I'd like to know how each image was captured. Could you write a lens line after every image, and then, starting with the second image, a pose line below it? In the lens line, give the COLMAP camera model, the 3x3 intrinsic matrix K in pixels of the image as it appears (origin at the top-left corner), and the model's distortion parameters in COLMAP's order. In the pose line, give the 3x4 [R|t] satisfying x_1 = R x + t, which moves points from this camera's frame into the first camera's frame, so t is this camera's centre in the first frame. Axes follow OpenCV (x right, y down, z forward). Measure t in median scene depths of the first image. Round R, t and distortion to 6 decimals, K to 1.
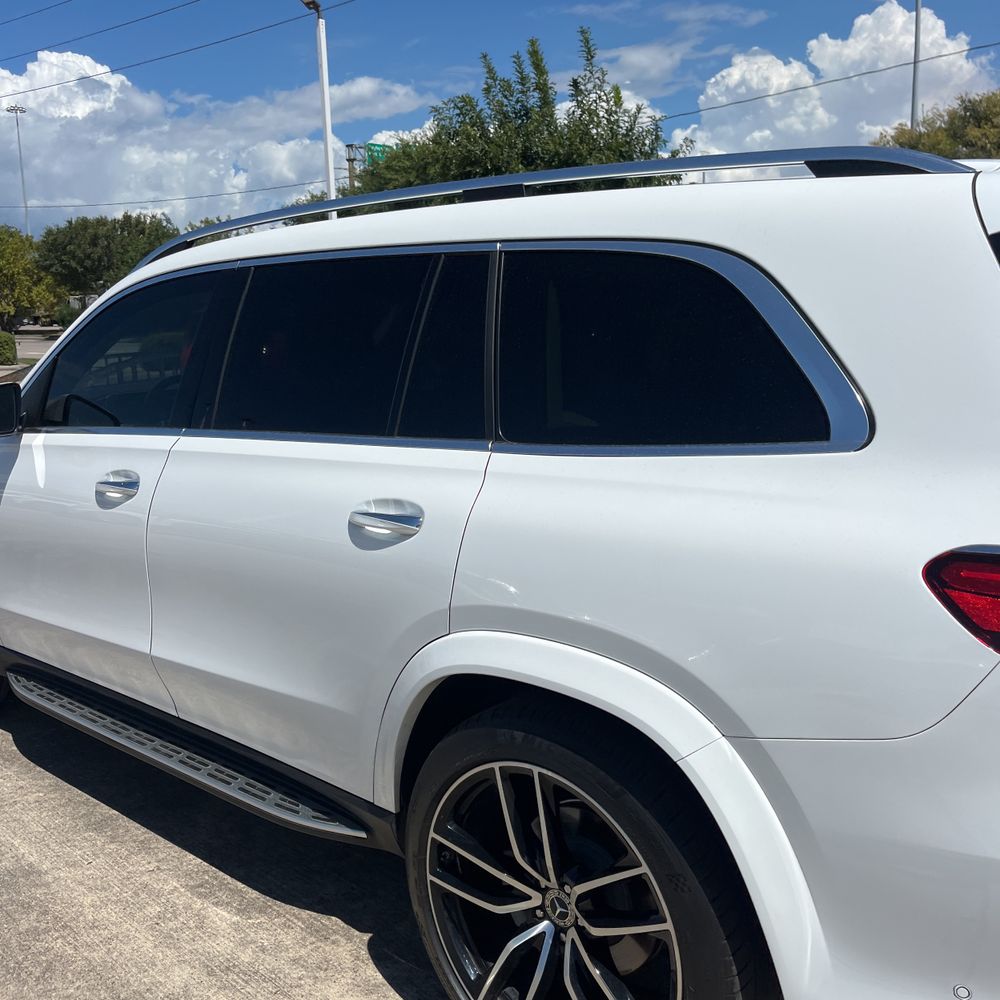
lens RADIAL K [[1018.7, 0, 490.6], [0, 1018.7, 505.7], [0, 0, 1]] dist [0.028280, -0.007222]
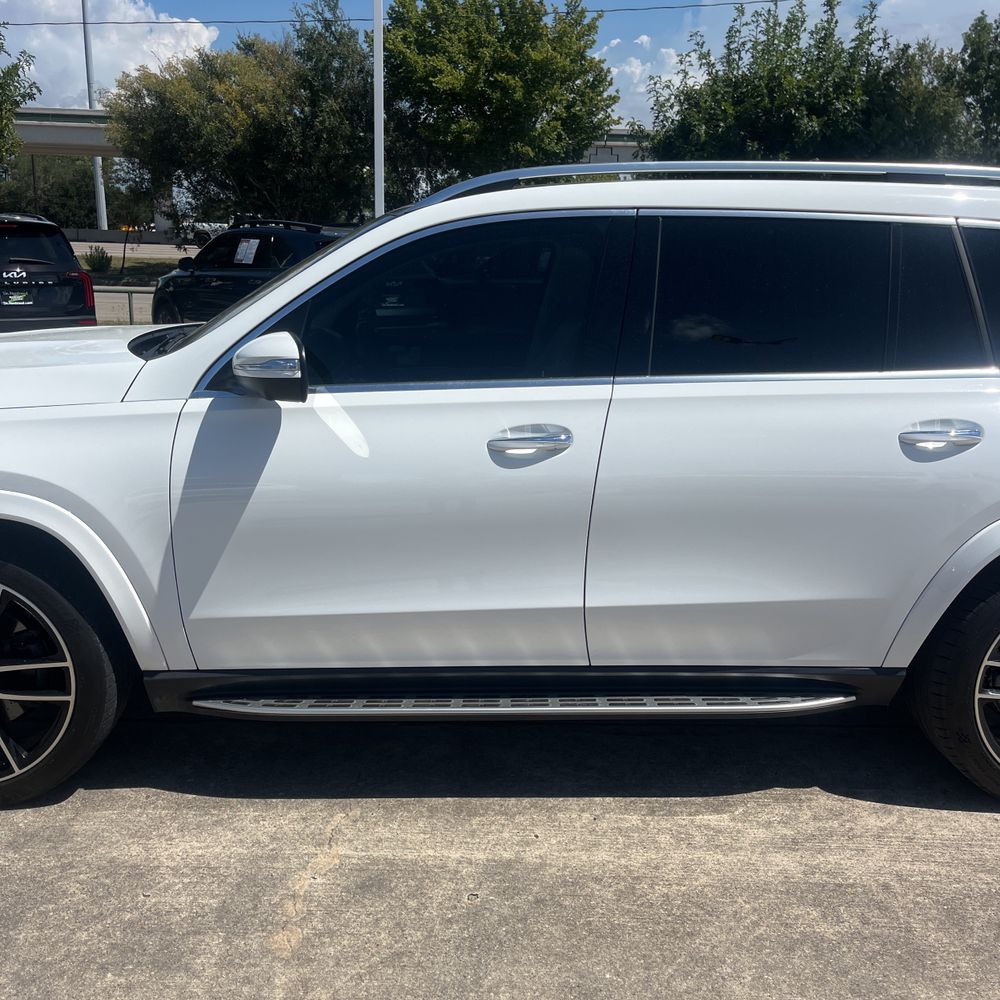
lens RADIAL K [[1015.4, 0, 503.0], [0, 1015.4, 510.3], [0, 0, 1]] dist [0.019434, 0.001638]
pose [[0.717315, -0.130153, 0.684484, -1.091148], [0.088740, 0.991463, 0.095528, -0.050906], [-0.691075, -0.007782, 0.722742, 0.357924]]
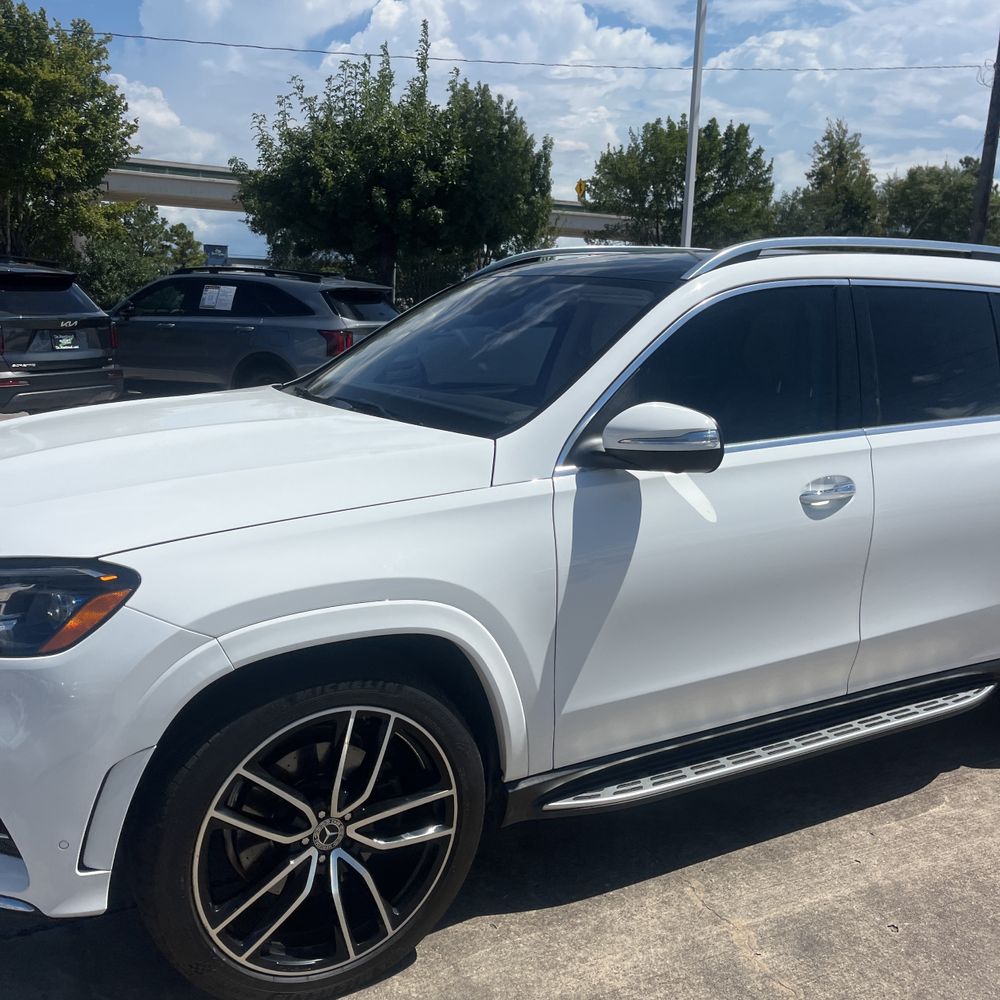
lens RADIAL K [[1013.5, 0, 485.6], [0, 1013.5, 497.2], [0, 0, 1]] dist [0.033694, -0.026009]
pose [[0.314538, -0.146237, 0.937913, -1.499625], [0.135759, 0.984835, 0.108024, -0.180346], [-0.939487, 0.093352, 0.329621, 1.042227]]
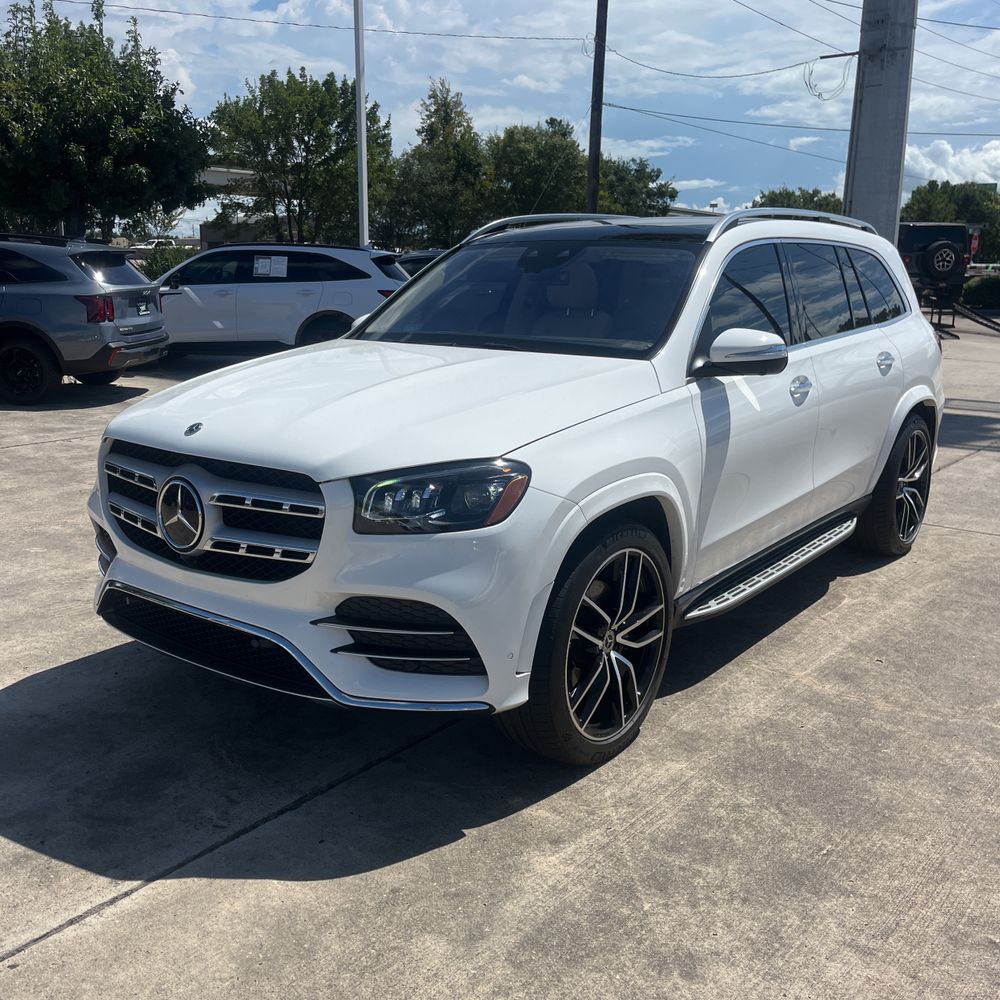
lens RADIAL K [[1018.7, 0, 490.6], [0, 1018.7, 505.7], [0, 0, 1]] dist [0.028280, -0.007222]
pose [[-0.065991, -0.206931, 0.976127, -1.921042], [0.181214, 0.959507, 0.215658, -0.271650], [-0.981227, 0.191119, -0.025820, 1.596213]]
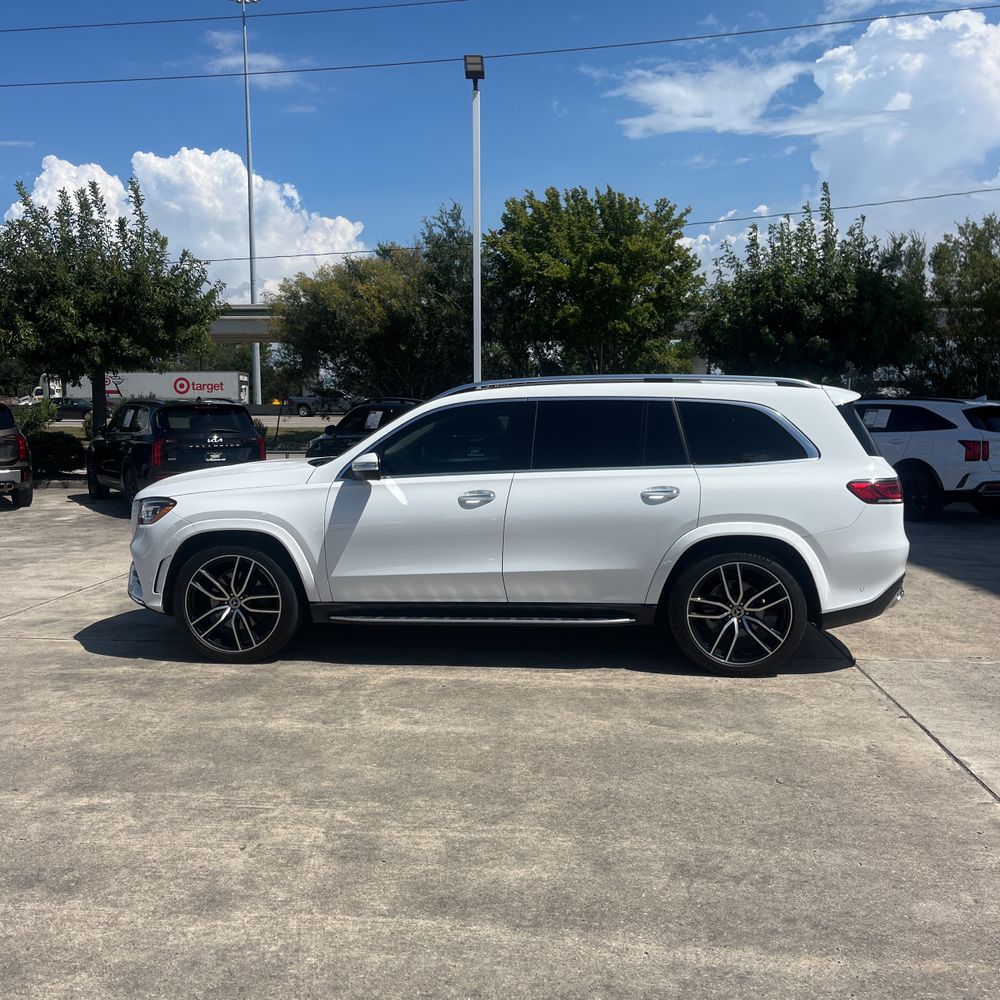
lens RADIAL K [[1018.7, 0, 490.6], [0, 1018.7, 505.7], [0, 0, 1]] dist [0.028280, -0.007222]
pose [[0.805486, -0.029526, 0.591879, -1.711250], [0.092390, 0.992802, -0.076208, 0.173891], [-0.585369, 0.116068, 0.802416, -0.790135]]
